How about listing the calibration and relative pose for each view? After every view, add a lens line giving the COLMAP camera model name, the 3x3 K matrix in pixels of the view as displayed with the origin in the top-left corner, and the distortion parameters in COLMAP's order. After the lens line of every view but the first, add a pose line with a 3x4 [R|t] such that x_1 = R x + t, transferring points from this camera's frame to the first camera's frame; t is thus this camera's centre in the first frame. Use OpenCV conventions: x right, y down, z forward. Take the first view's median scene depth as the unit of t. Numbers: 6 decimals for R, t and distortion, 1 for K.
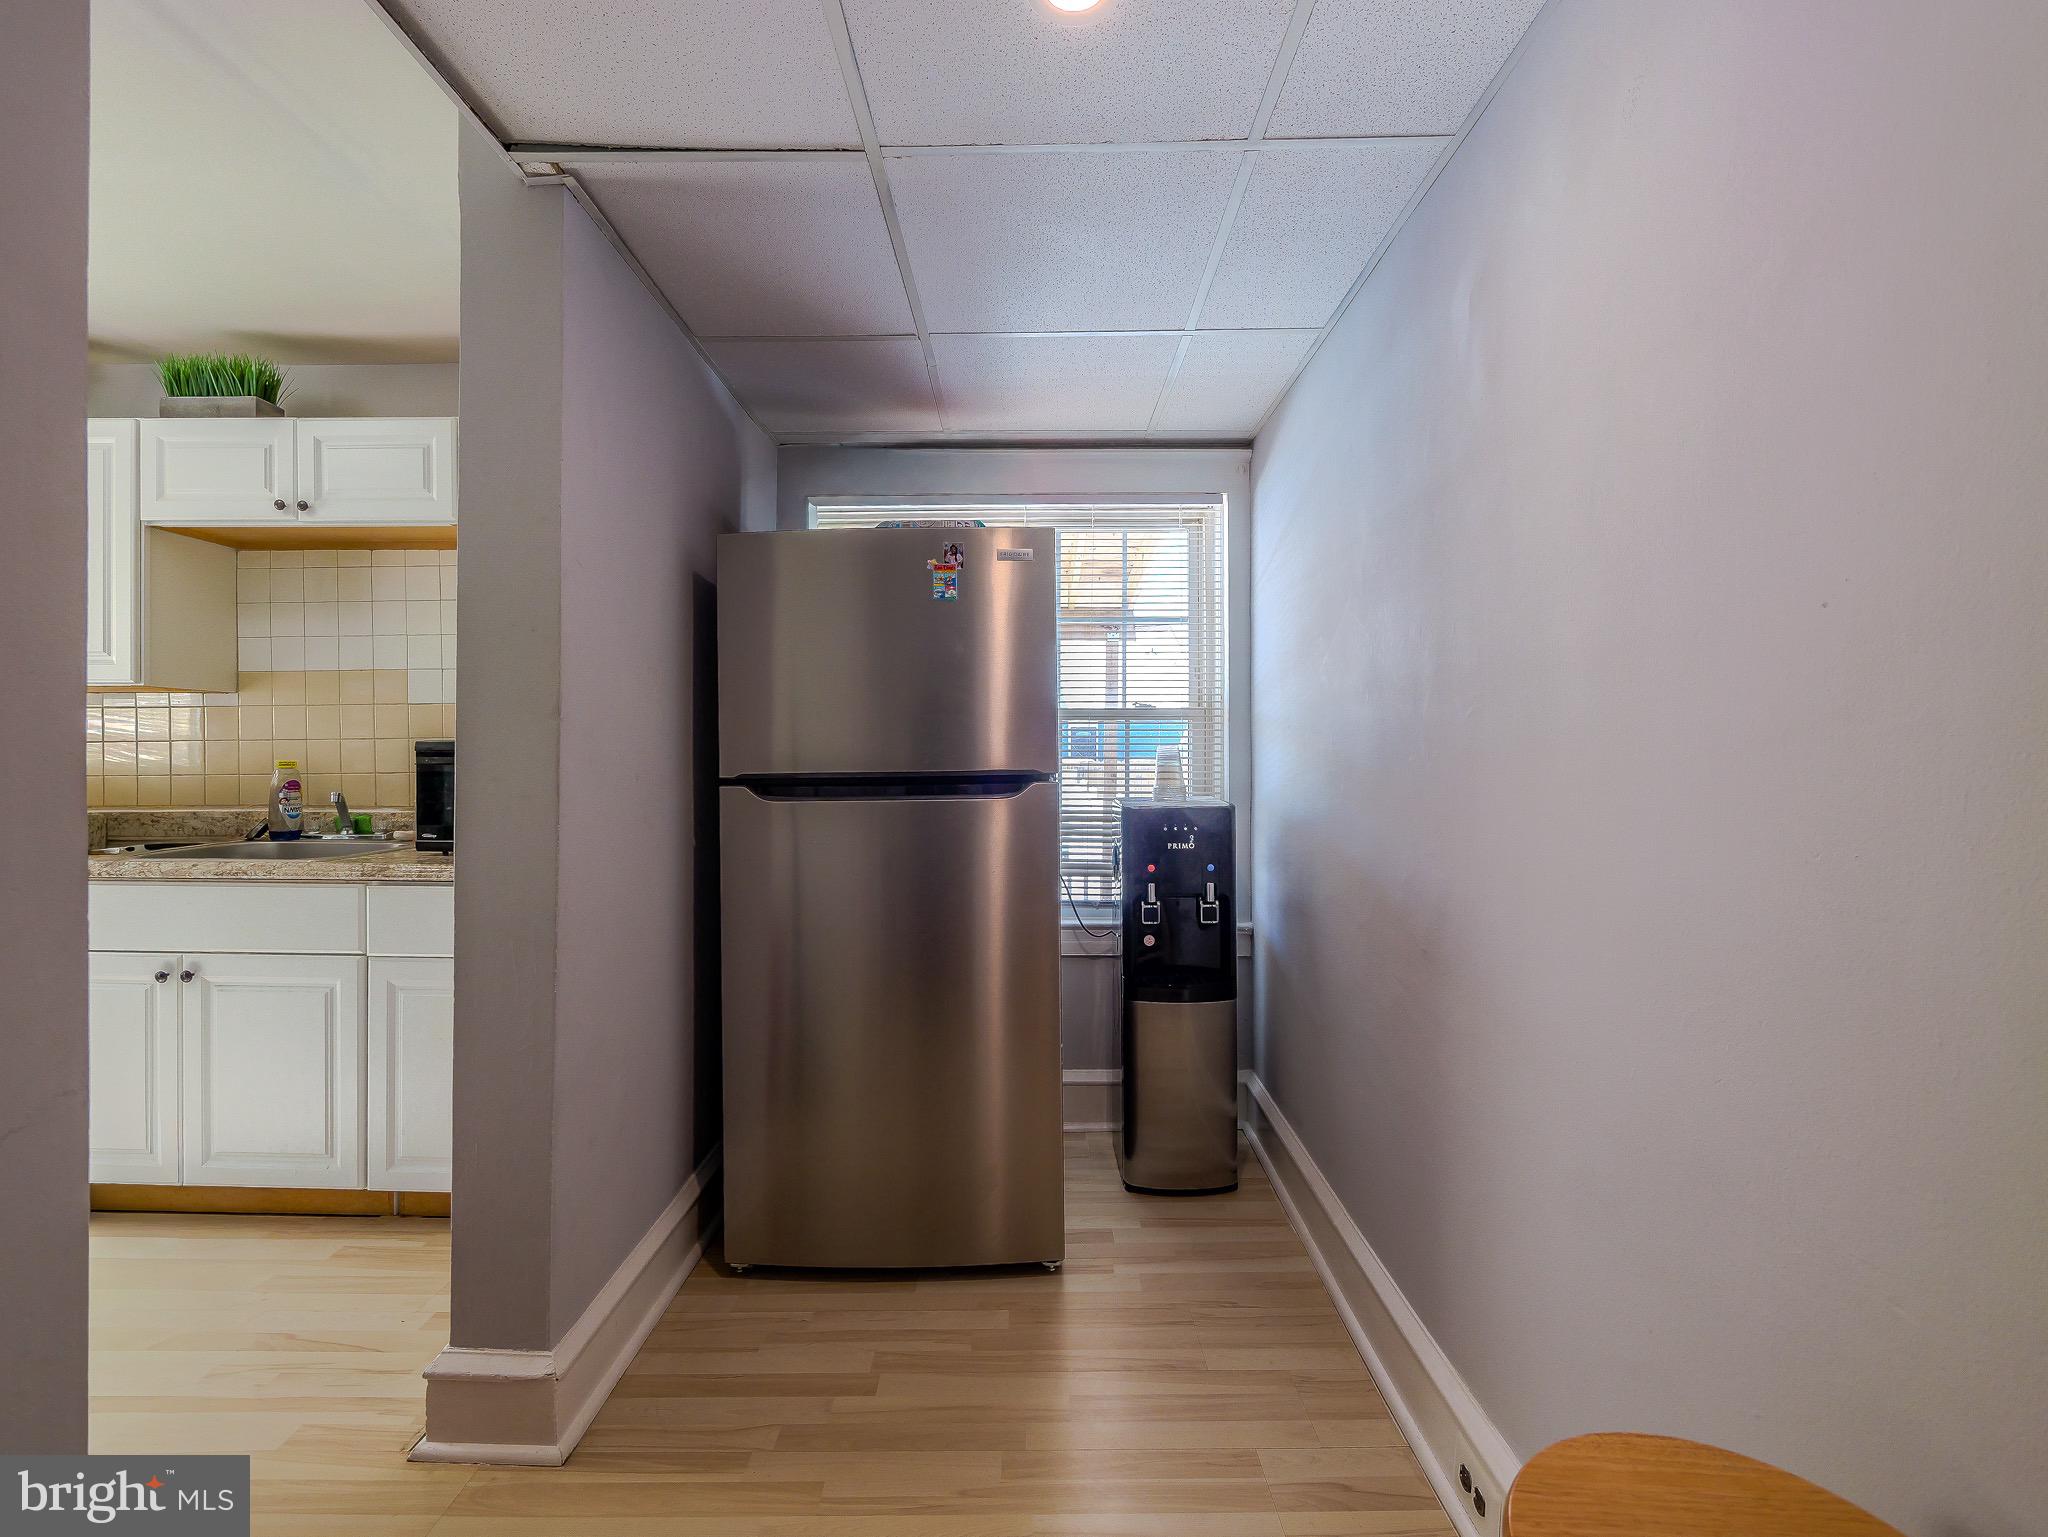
lens RADIAL K [[862.2, 0, 1018.2], [0, 862.2, 758.4], [0, 0, 1]] dist [-0.002098, -0.000266]
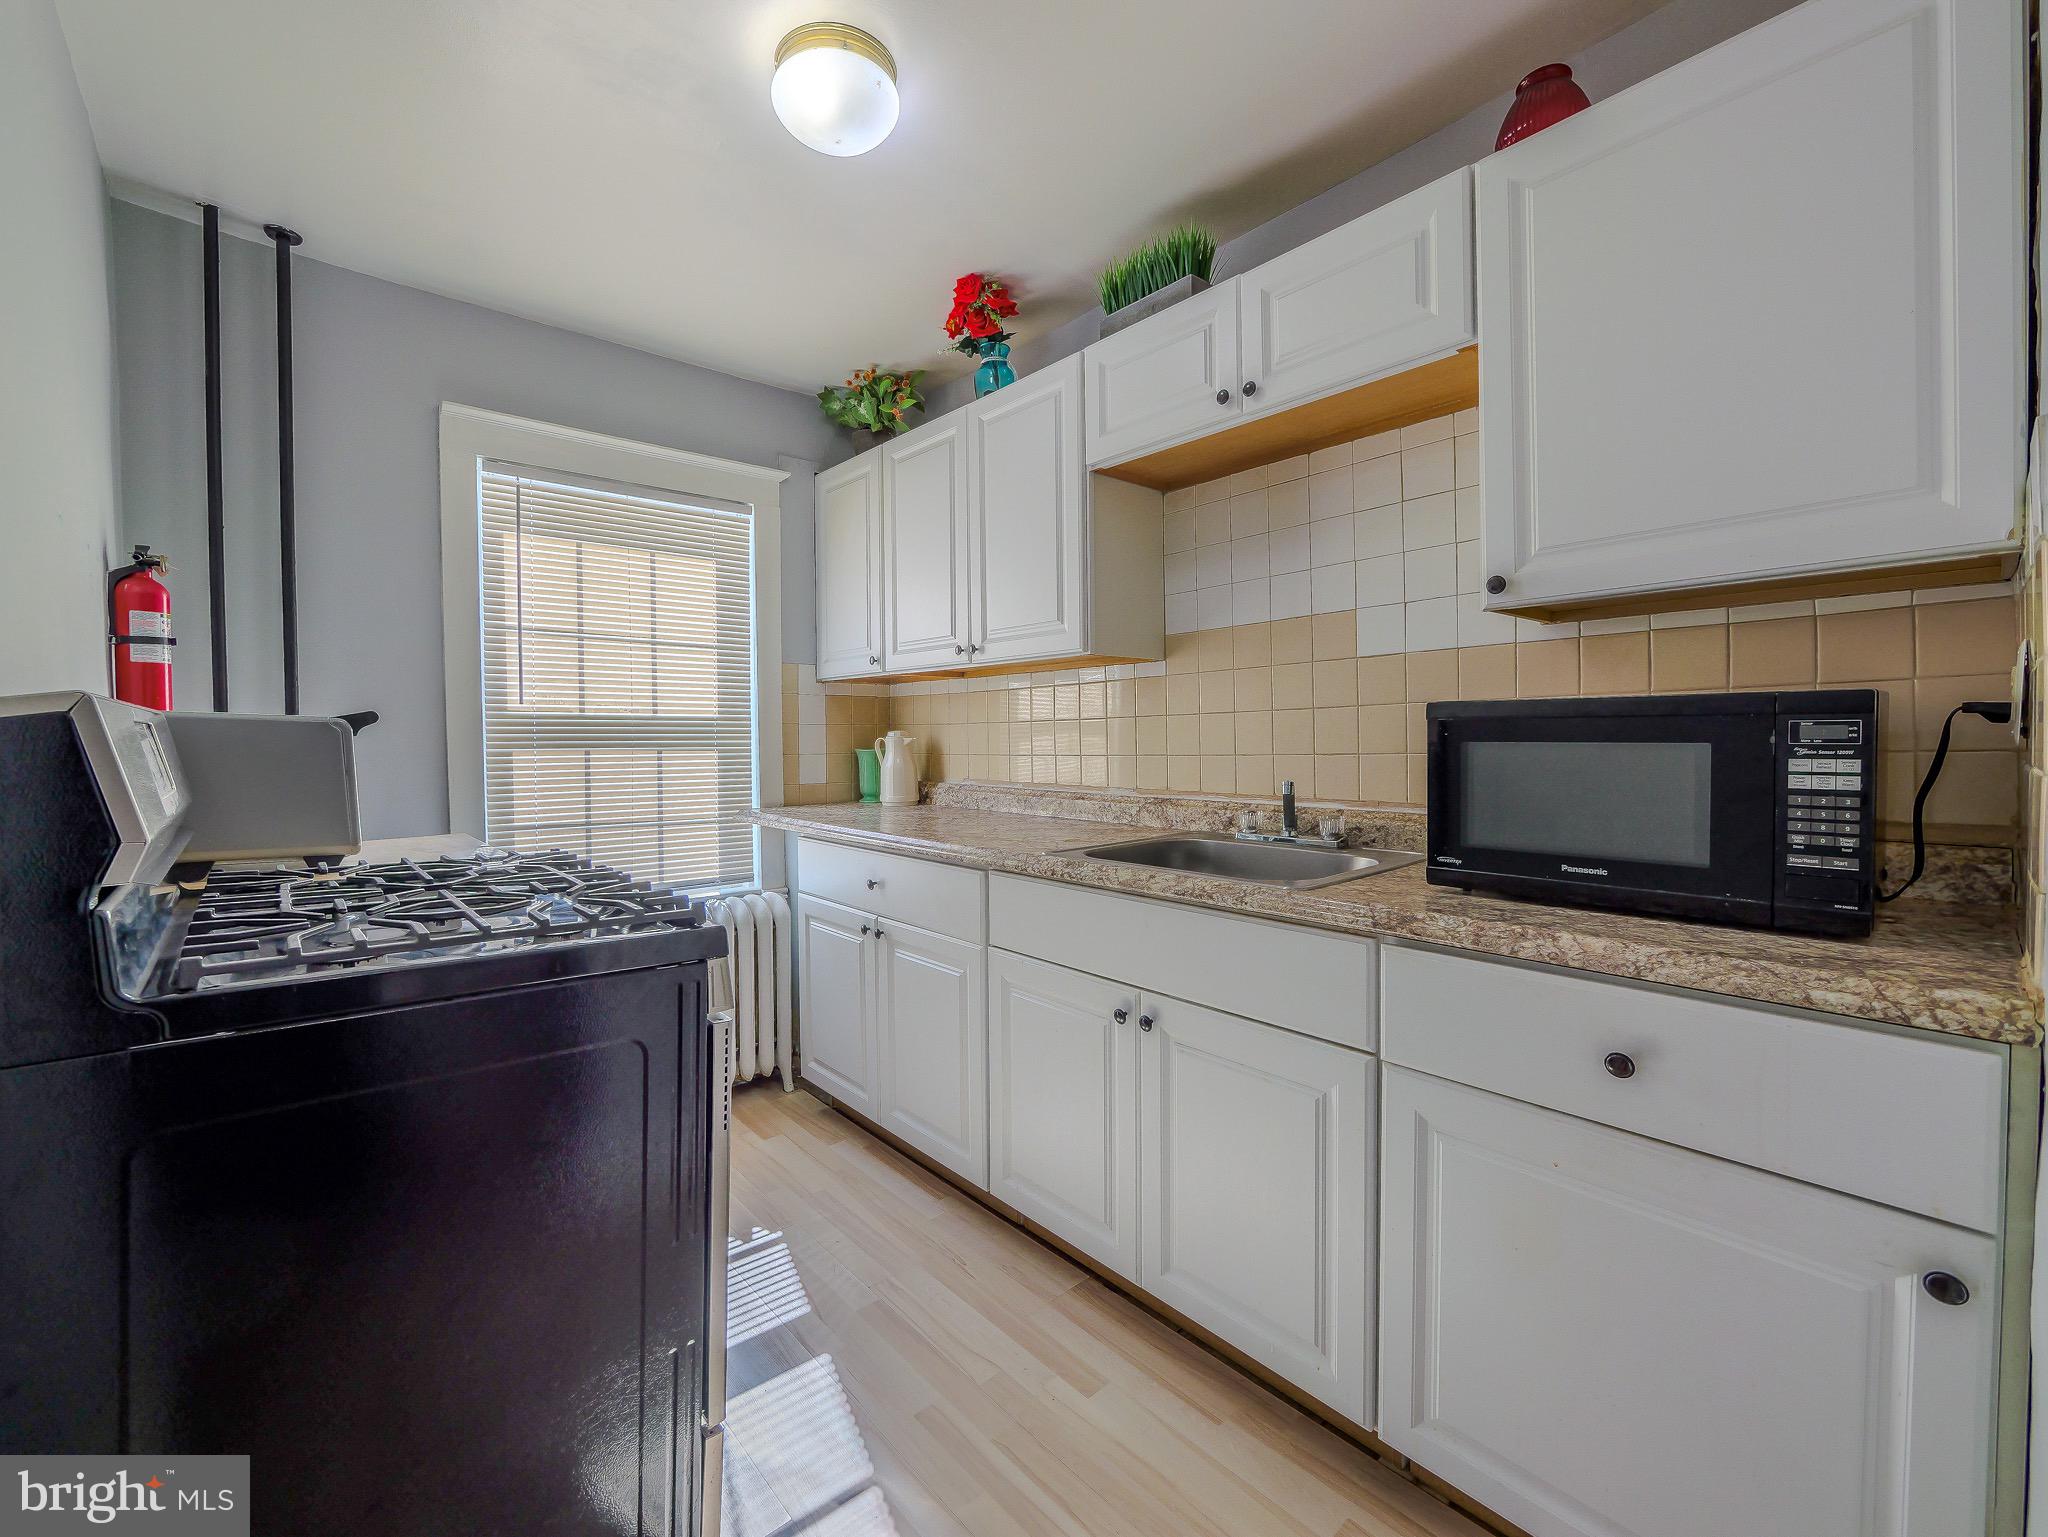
lens RADIAL K [[862.2, 0, 1018.2], [0, 862.2, 758.4], [0, 0, 1]] dist [-0.002098, -0.000266]
pose [[0.672575, 0.006950, -0.739997, -0.419982], [0.008206, 0.999824, 0.016848, 0.006011], [0.739984, -0.017404, 0.672399, 0.357450]]
